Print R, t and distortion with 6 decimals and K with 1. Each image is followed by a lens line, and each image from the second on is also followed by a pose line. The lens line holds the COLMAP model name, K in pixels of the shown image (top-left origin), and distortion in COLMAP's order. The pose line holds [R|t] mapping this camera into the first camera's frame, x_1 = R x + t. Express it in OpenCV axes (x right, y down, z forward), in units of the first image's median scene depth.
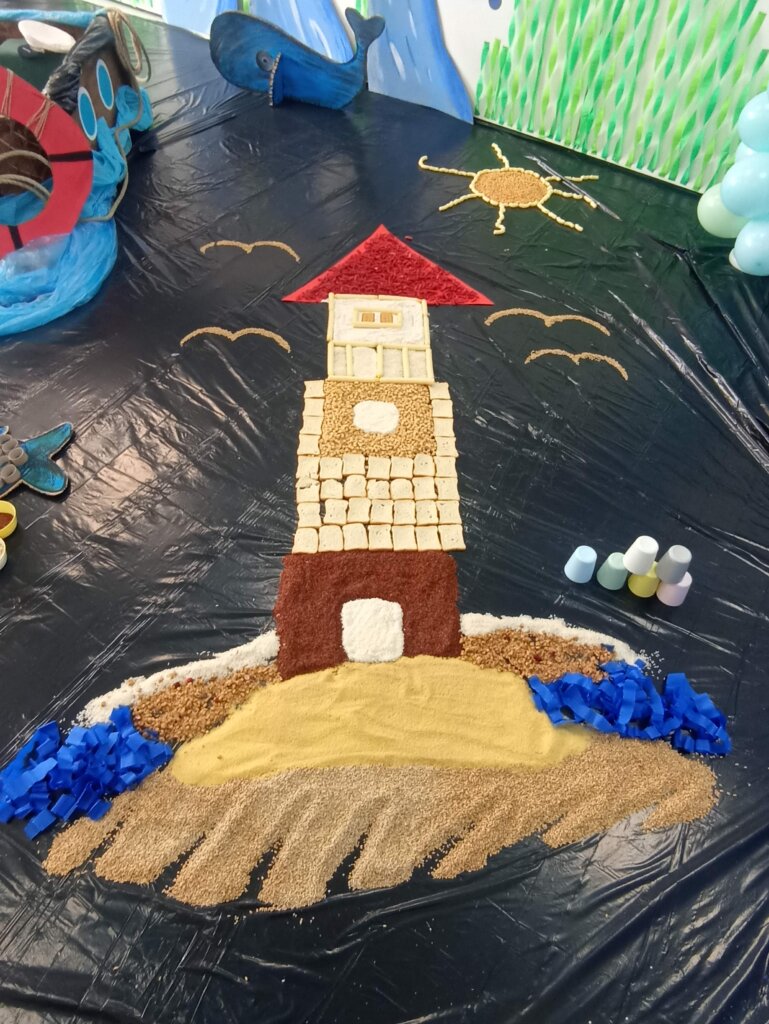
lens RADIAL K [[693.4, 0, 388.7], [0, 693.4, 509.4], [0, 0, 1]] dist [-0.061805, 0.045837]
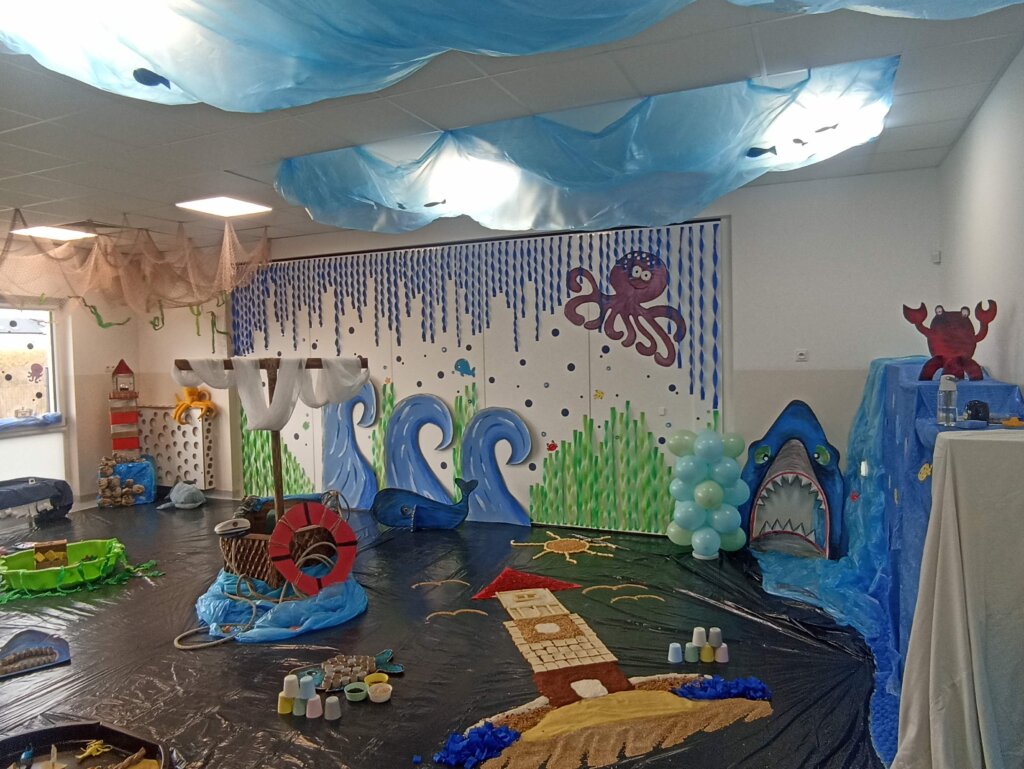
lens RADIAL K [[693.4, 0, 508.9], [0, 693.4, 379.4], [0, 0, 1]] dist [-0.061805, 0.045837]
pose [[0.974300, -0.074878, 0.212447, -0.336109], [0.207576, 0.664724, -0.717673, 0.530130], [-0.087480, 0.743328, 0.663183, -0.529982]]
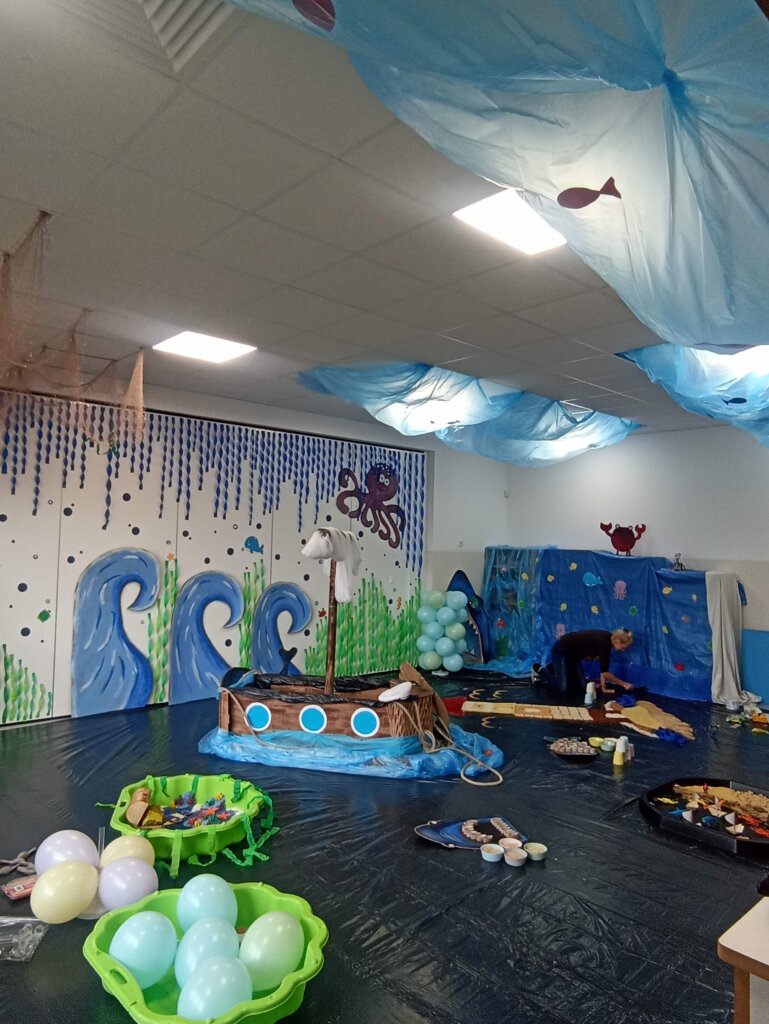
lens RADIAL K [[693.4, 0, 388.7], [0, 693.4, 509.4], [0, 0, 1]] dist [-0.061805, 0.045837]
pose [[0.205011, 0.012911, 0.978675, -2.198838], [0.750864, 0.639327, -0.165724, -0.468648], [-0.627833, 0.768826, 0.121375, 0.266054]]
